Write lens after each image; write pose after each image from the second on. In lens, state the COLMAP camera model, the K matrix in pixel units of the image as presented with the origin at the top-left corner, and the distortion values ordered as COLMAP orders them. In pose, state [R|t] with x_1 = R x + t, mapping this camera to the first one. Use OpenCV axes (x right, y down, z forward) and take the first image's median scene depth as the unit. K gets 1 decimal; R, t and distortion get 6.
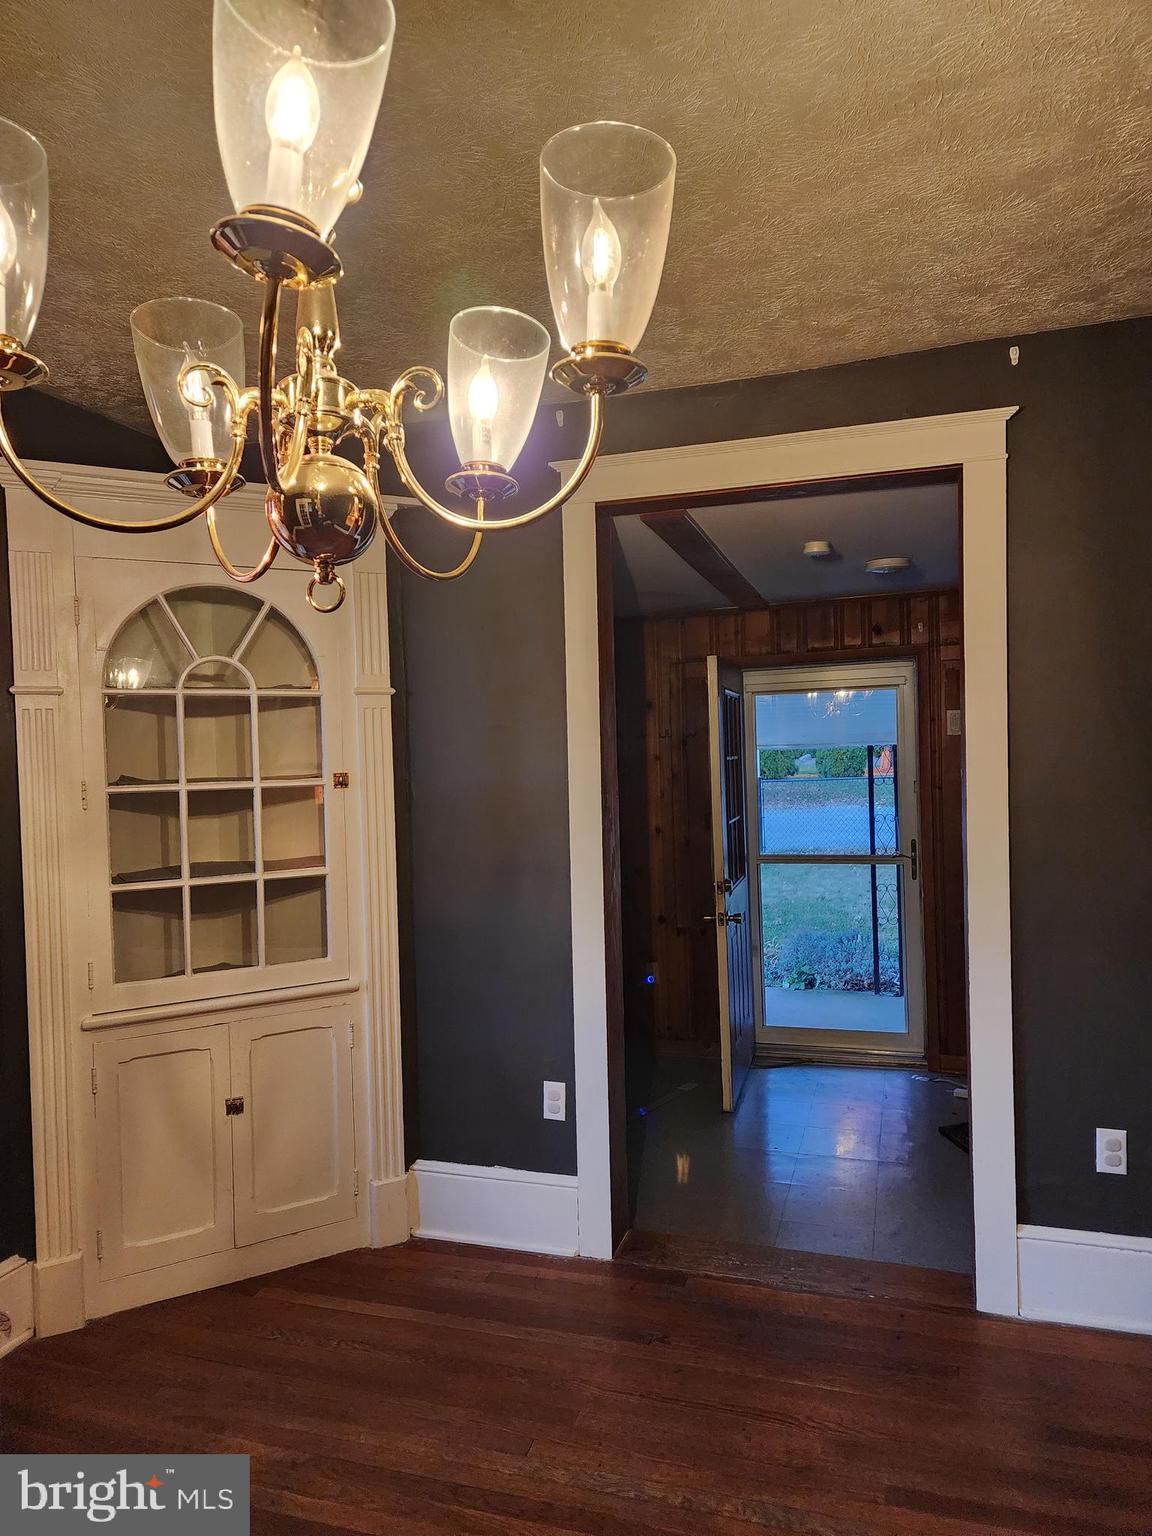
lens RADIAL K [[1001.7, 0, 574.8], [0, 1001.7, 740.0], [0, 0, 1]] dist [0.061734, -0.065234]
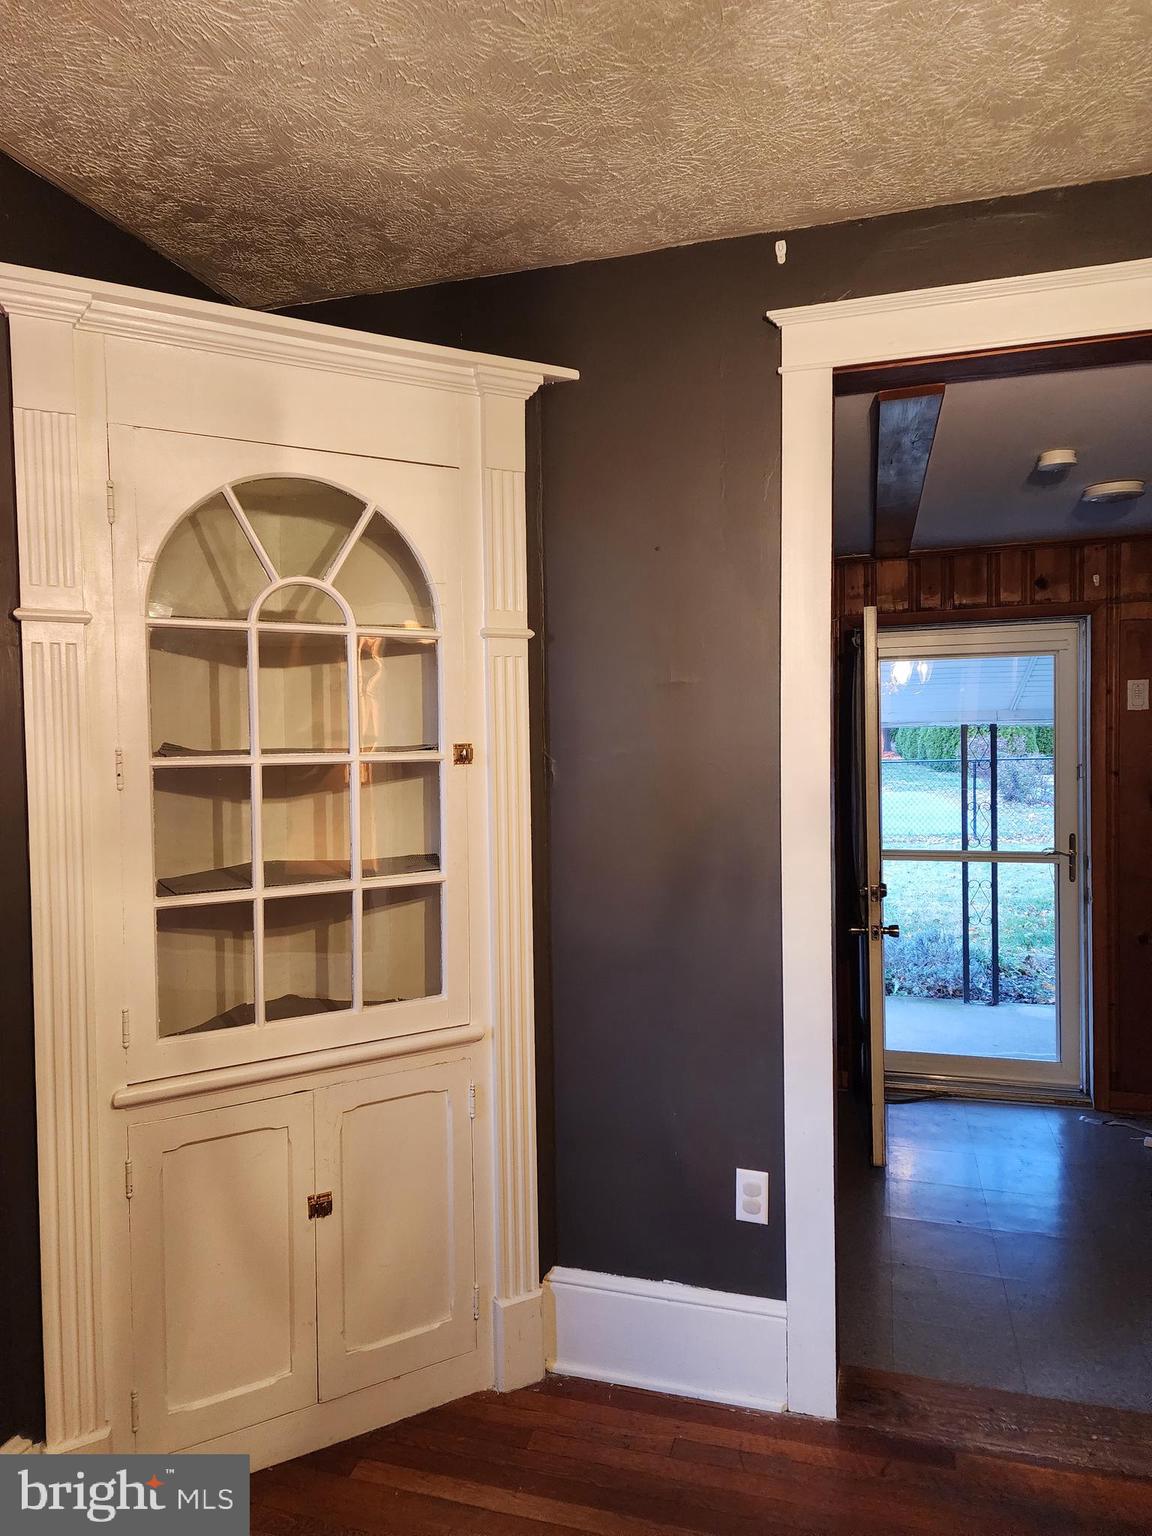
lens RADIAL K [[1017.1, 0, 579.0], [0, 1017.1, 726.6], [0, 0, 1]] dist [0.072383, -0.068633]
pose [[0.999854, 0.011748, 0.012387, -0.160317], [-0.011829, 0.999909, 0.006477, 0.014819], [-0.012309, -0.006622, 0.999902, 0.260778]]
